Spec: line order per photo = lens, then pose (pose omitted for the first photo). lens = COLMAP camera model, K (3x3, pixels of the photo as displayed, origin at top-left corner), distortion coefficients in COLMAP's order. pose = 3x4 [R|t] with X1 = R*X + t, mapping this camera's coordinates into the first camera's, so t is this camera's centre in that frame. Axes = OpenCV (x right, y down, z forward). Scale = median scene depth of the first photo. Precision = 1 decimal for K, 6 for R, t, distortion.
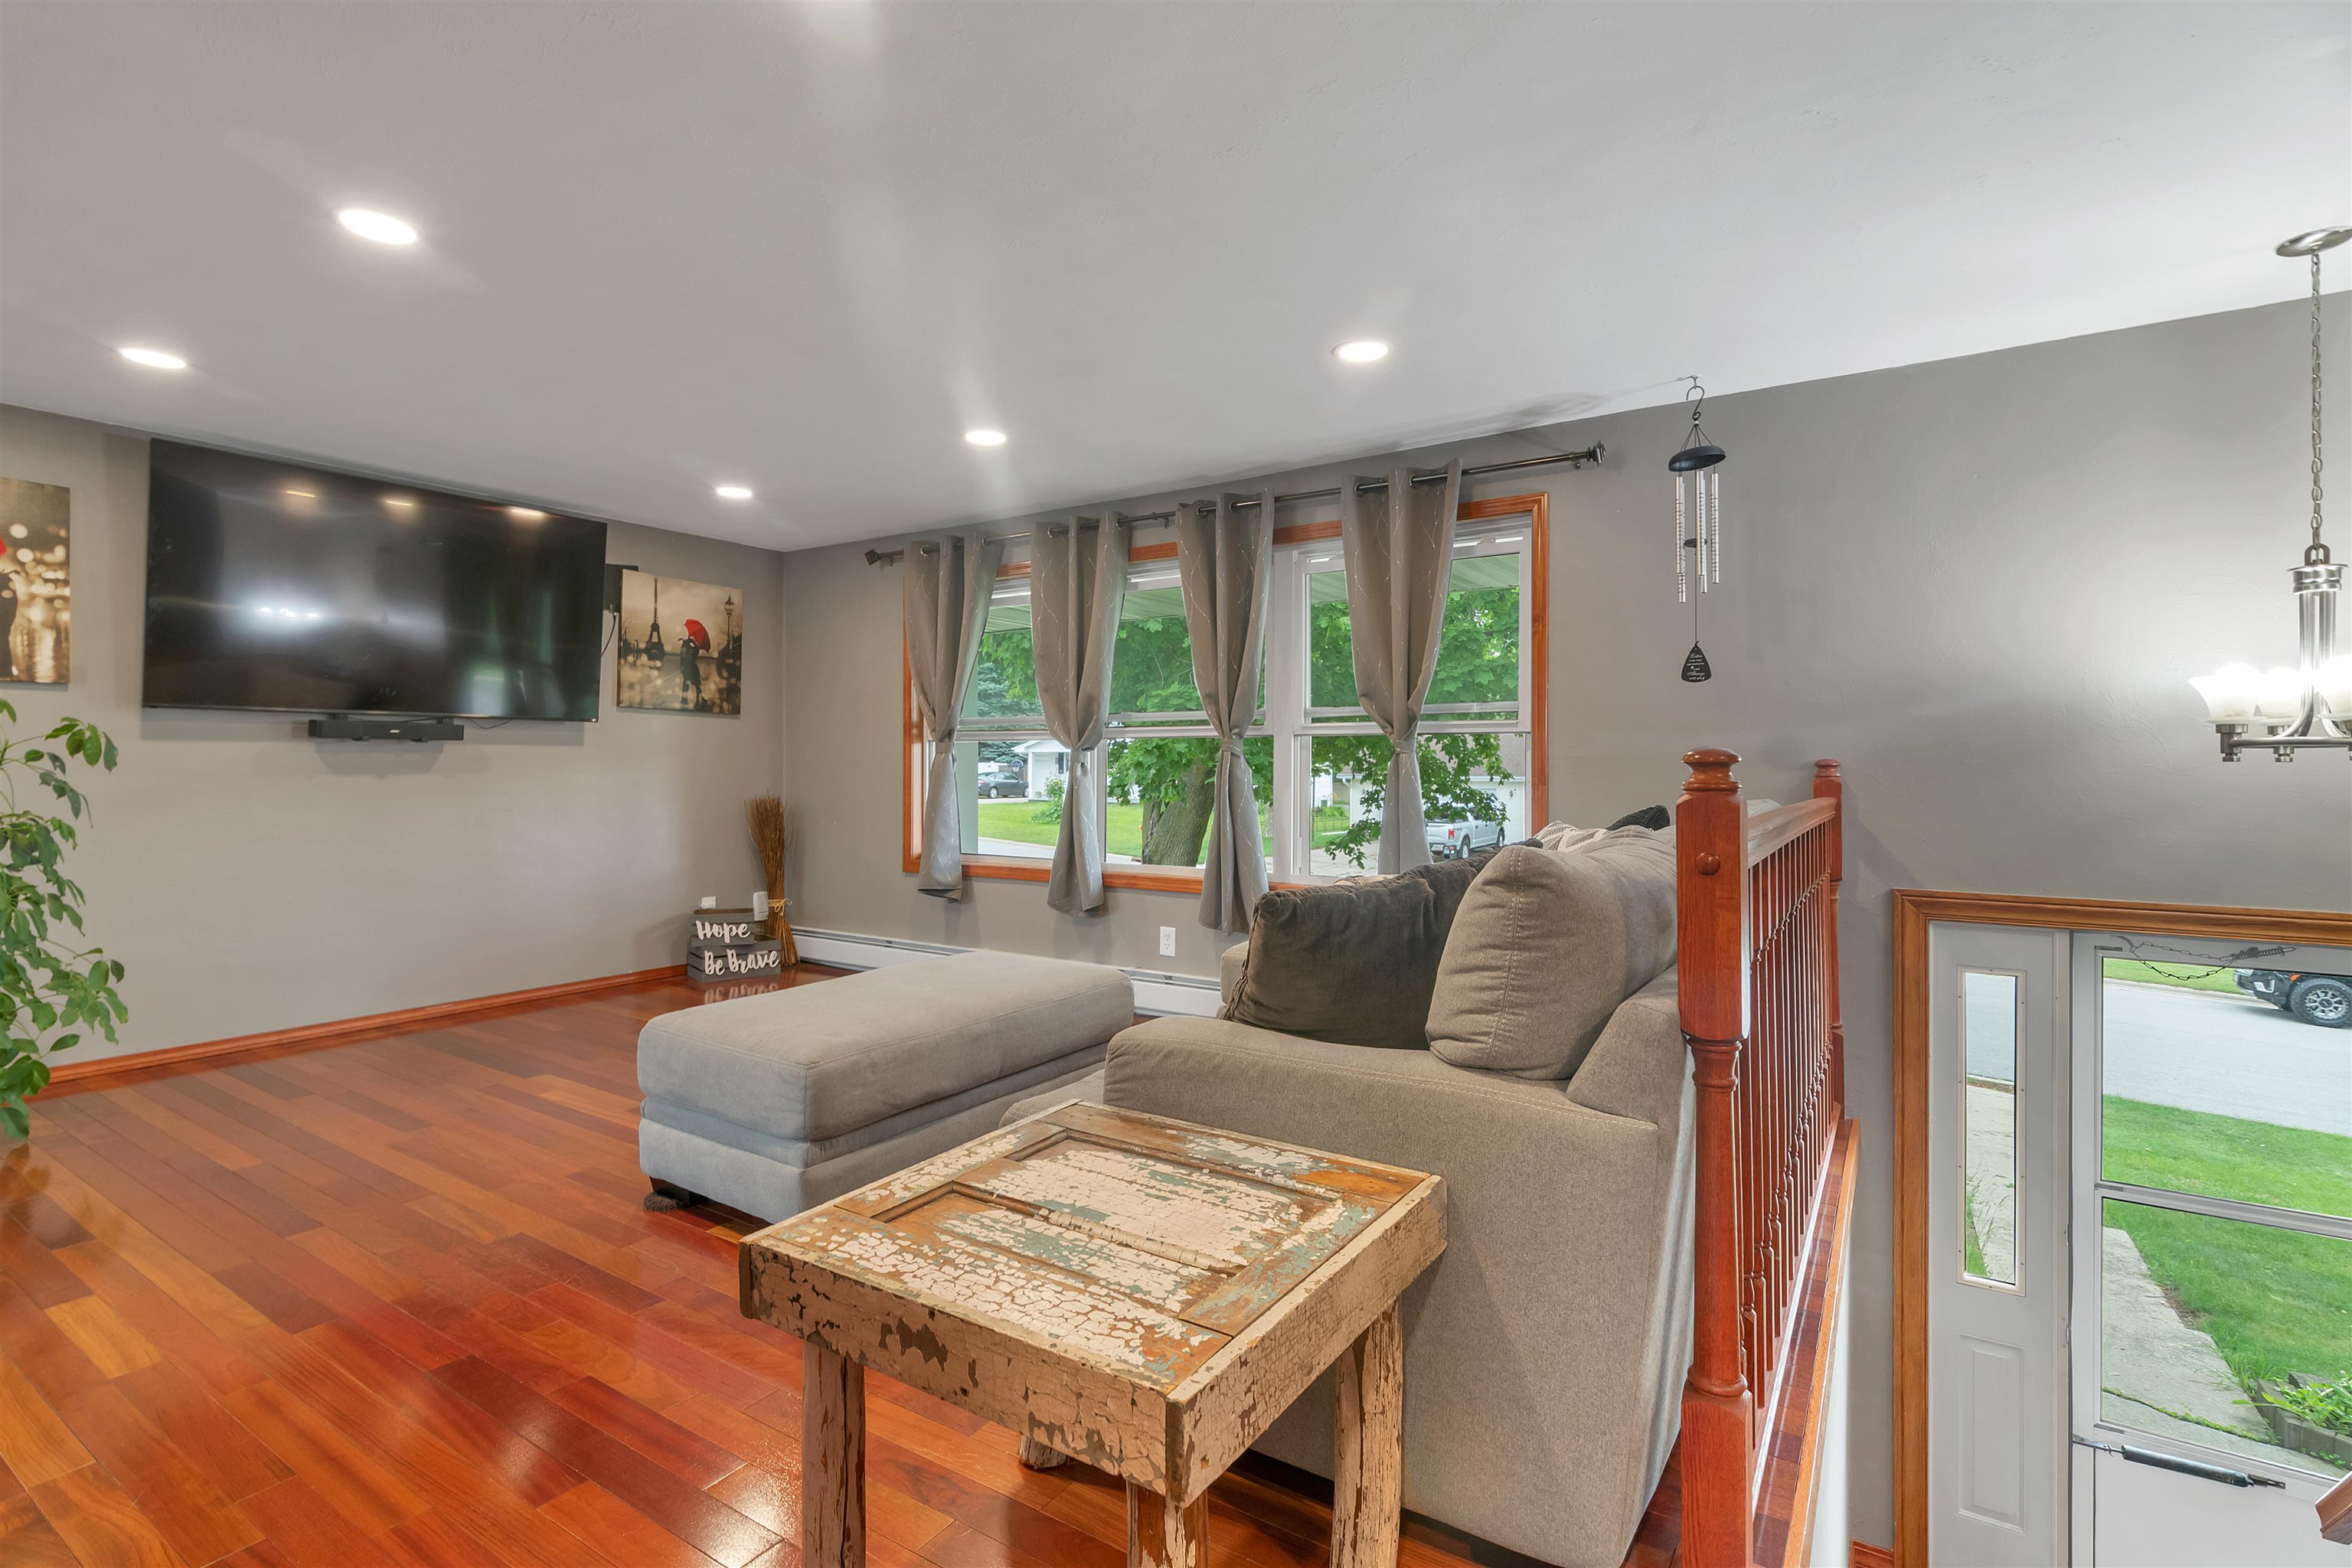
lens RADIAL K [[1114.7, 0, 1170.1], [0, 1114.7, 757.4], [0, 0, 1]] dist [-0.001049, -0.000085]
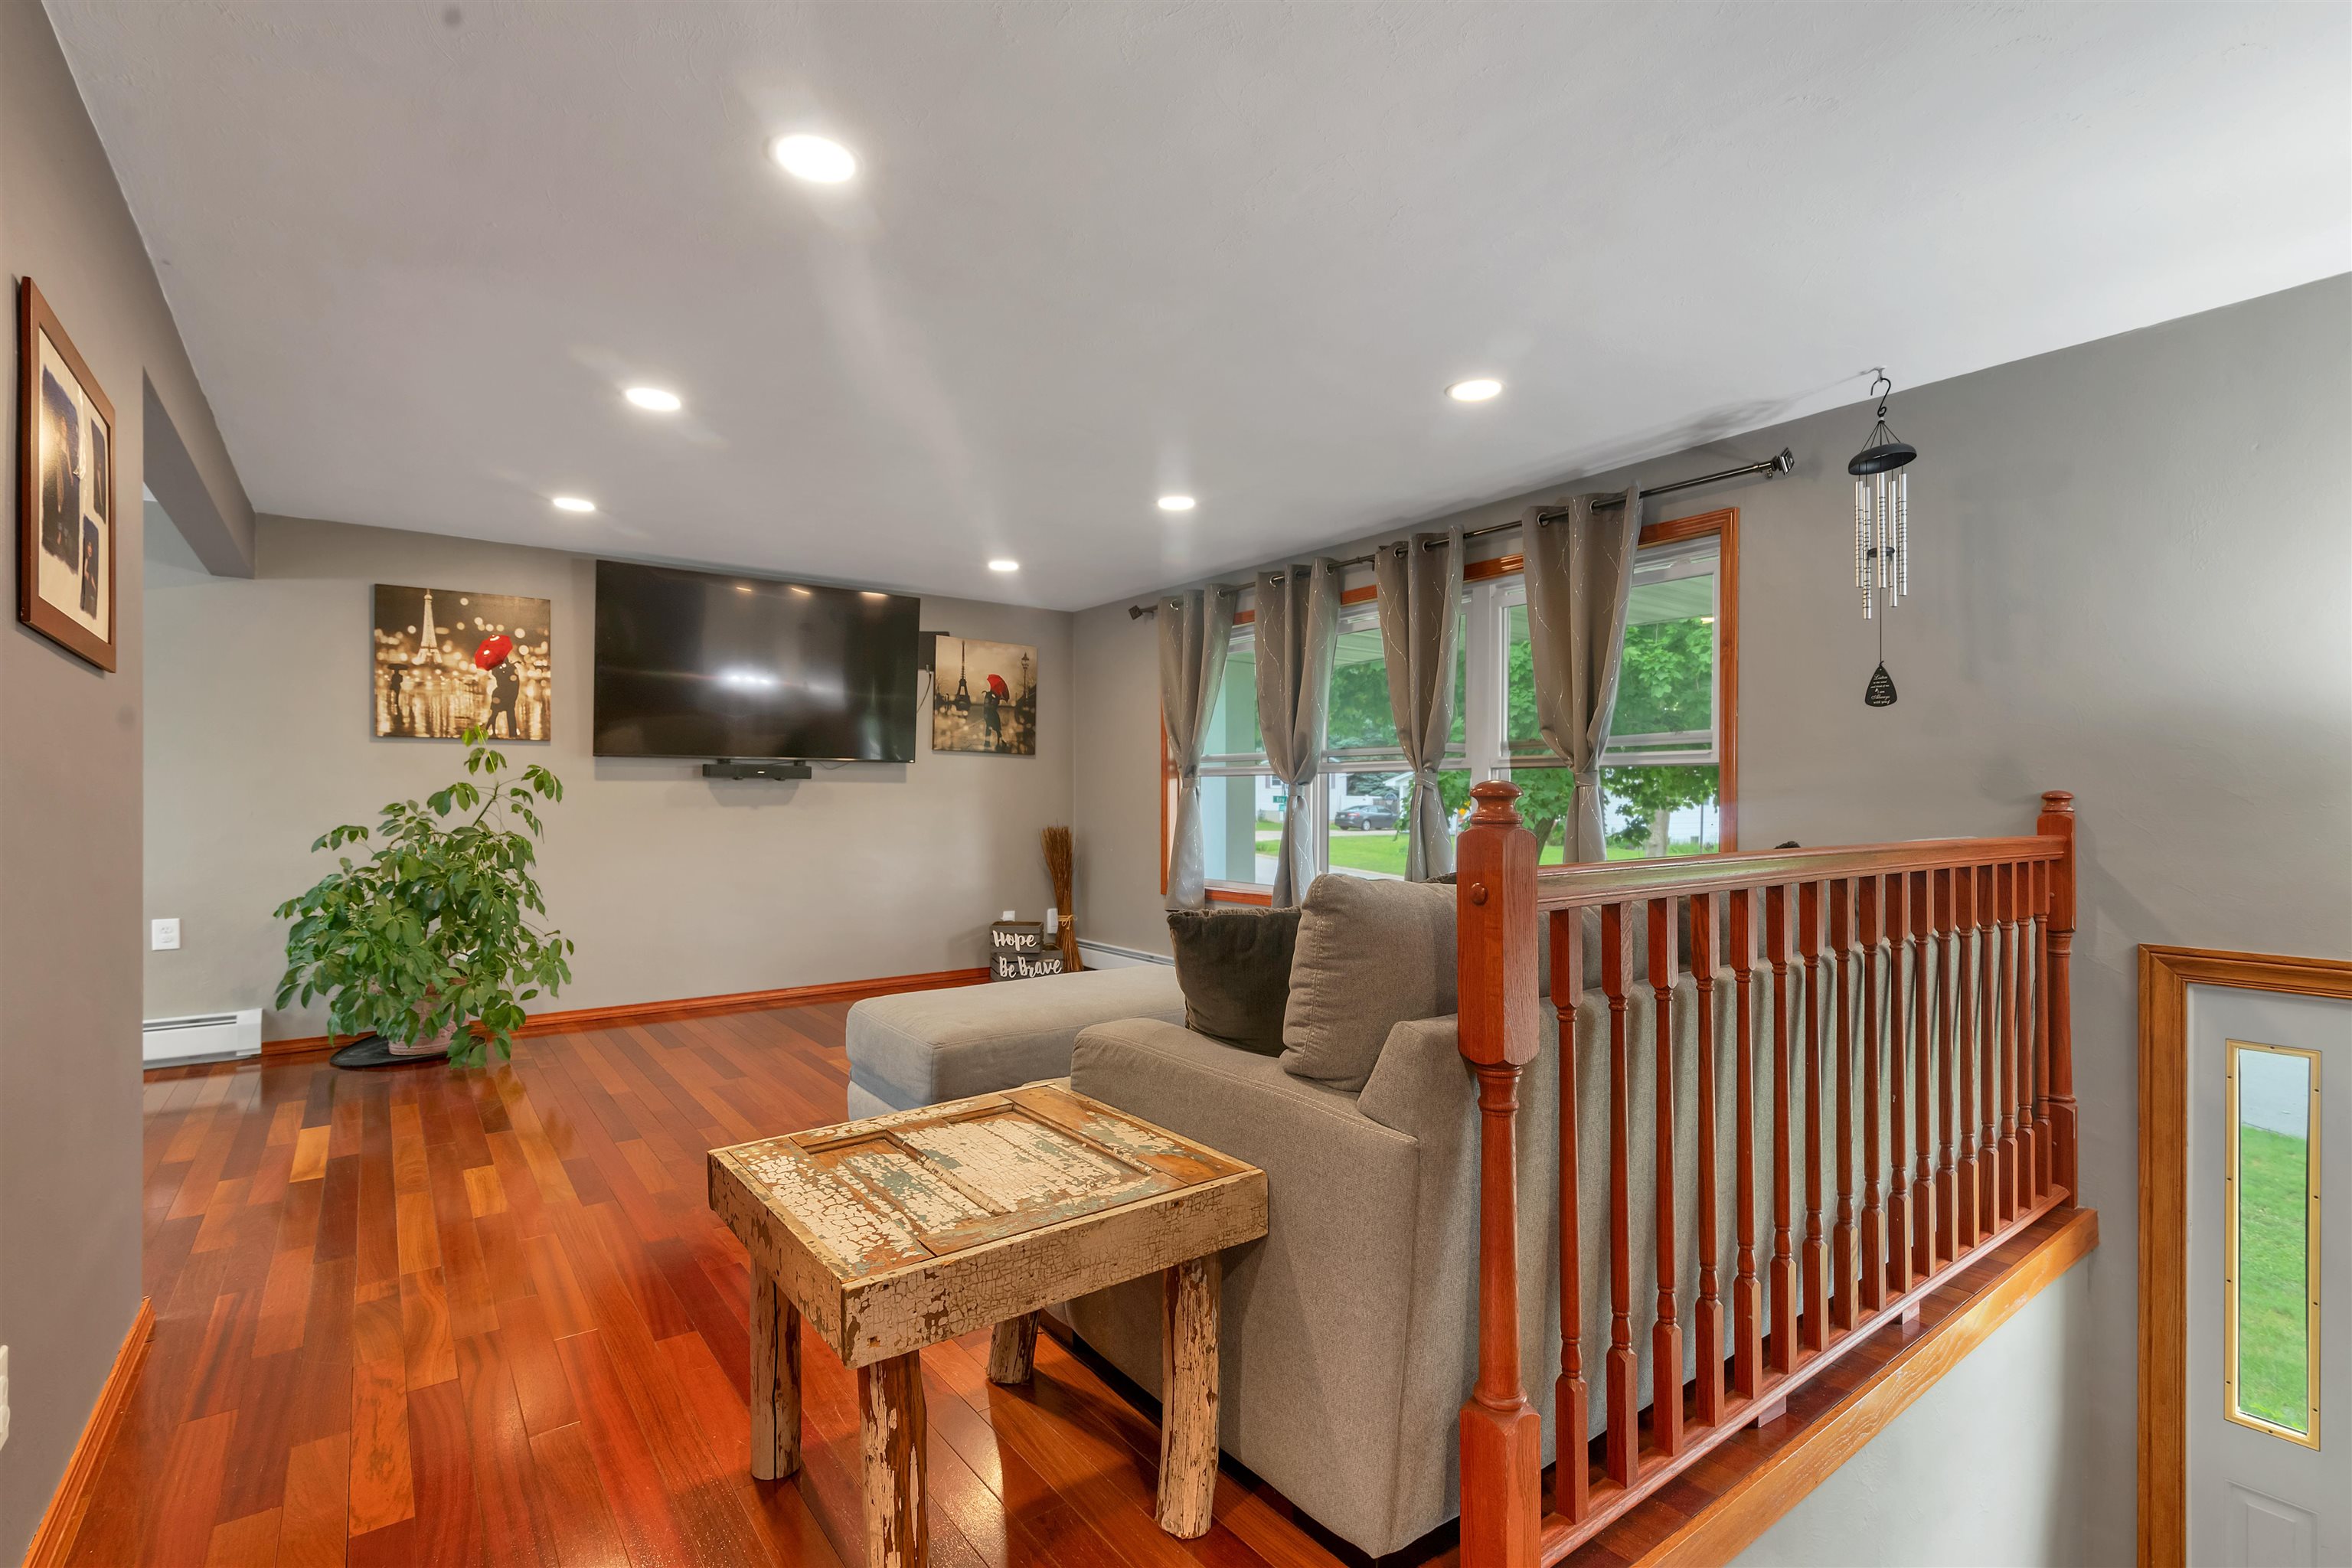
lens RADIAL K [[1079.8, 0, 1183.1], [0, 1079.8, 797.0], [0, 0, 1]] dist [-0.001609, -0.000106]
pose [[0.943671, -0.000918, -0.330883, 0.208482], [0.002822, 0.999982, 0.005275, -0.000226], [0.330872, -0.005912, 0.943657, -0.013942]]
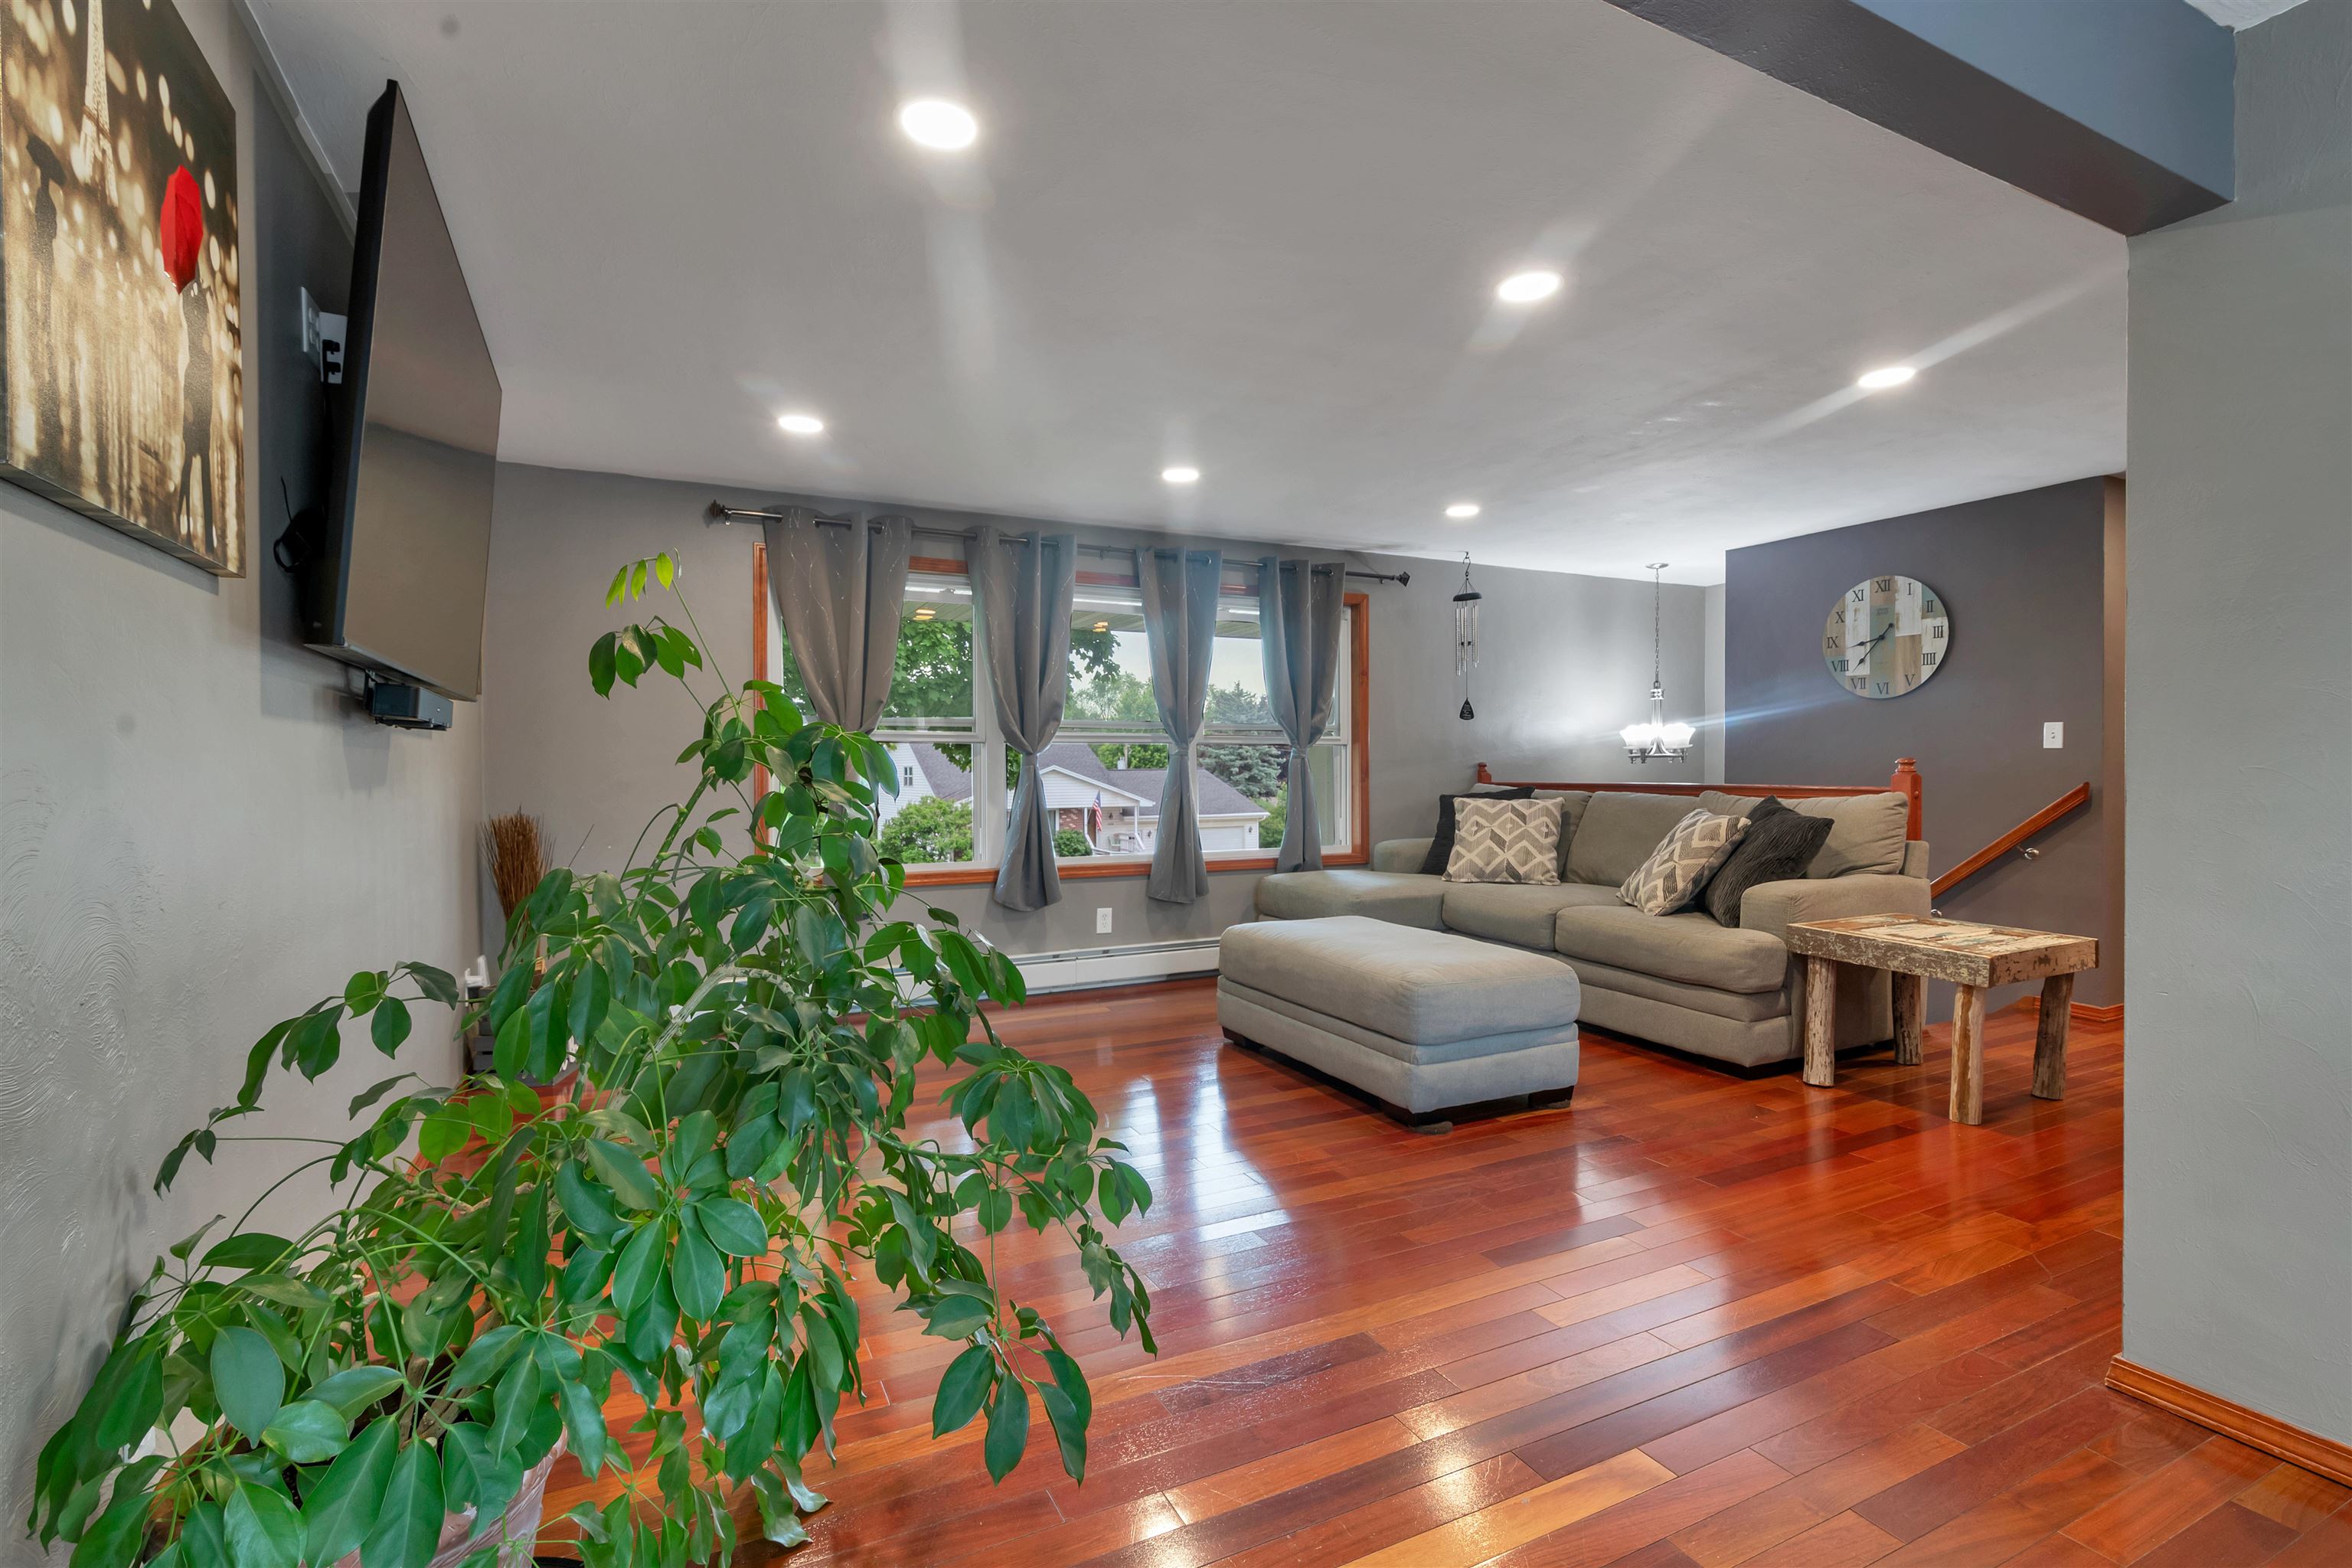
lens RADIAL K [[1074.2, 0, 1177.4], [0, 1074.2, 776.9], [0, 0, 1]] dist [-0.003371, -0.000480]
pose [[0.496576, -0.010302, 0.867932, -1.179835], [-0.000418, 0.999927, 0.012108, 0.004244], [-0.867993, -0.006375, 0.496535, 0.494095]]
